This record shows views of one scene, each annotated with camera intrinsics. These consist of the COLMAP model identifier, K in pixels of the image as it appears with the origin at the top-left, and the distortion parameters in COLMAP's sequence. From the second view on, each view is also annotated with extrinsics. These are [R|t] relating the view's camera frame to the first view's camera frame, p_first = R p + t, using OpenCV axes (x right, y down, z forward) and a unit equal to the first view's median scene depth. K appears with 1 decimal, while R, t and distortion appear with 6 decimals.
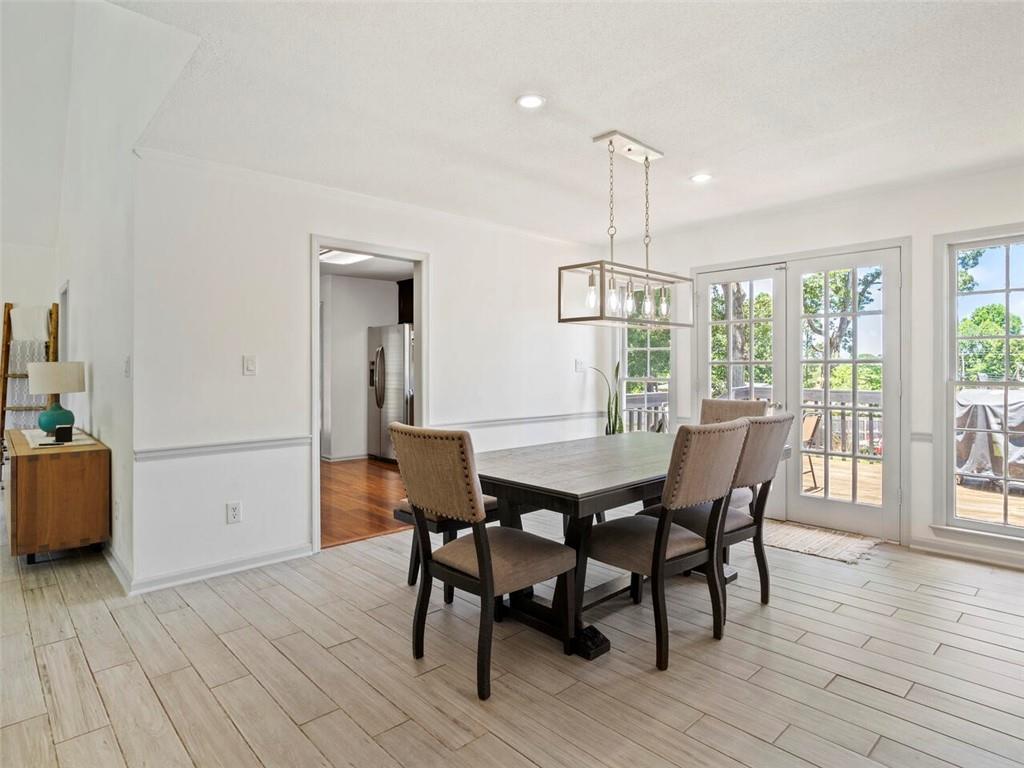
lens RADIAL K [[572.3, 0, 515.4], [0, 572.3, 370.5], [0, 0, 1]] dist [0.000324, 0.000391]
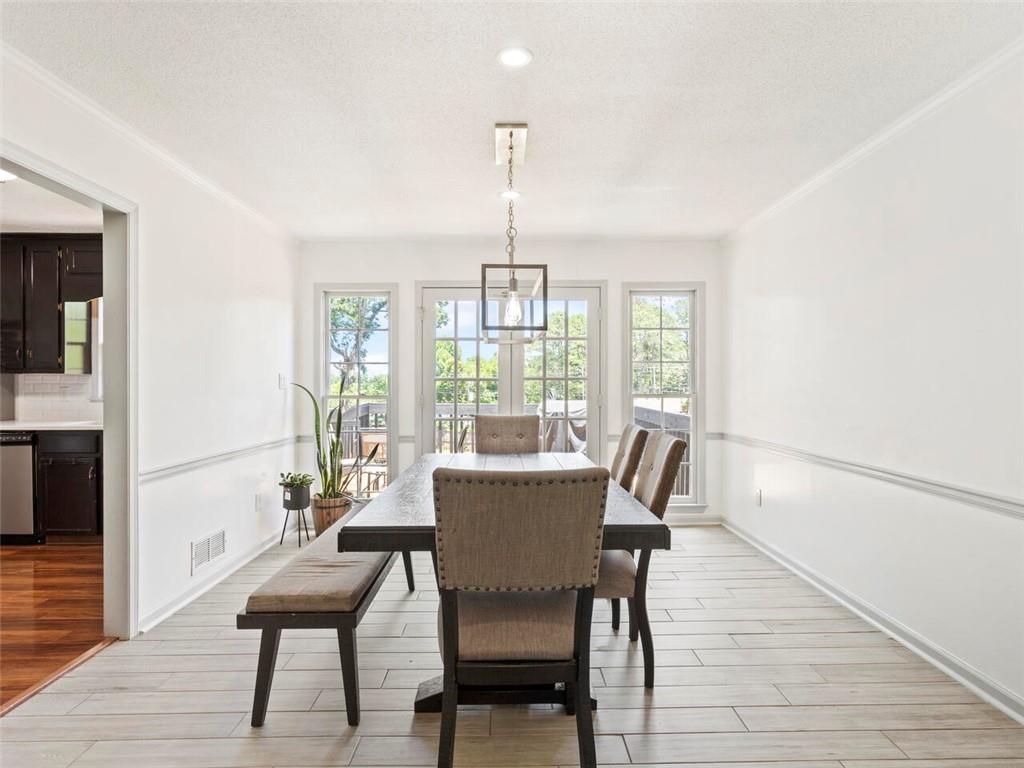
lens RADIAL K [[562.5, 0, 512.0], [0, 562.5, 384.0], [0, 0, 1]] dist [0.003116, 0.000548]
pose [[0.682145, -0.002838, 0.731211, -0.327588], [0.005954, 0.999981, -0.001673, -0.001757], [-0.731192, 0.005495, 0.682149, 0.266921]]
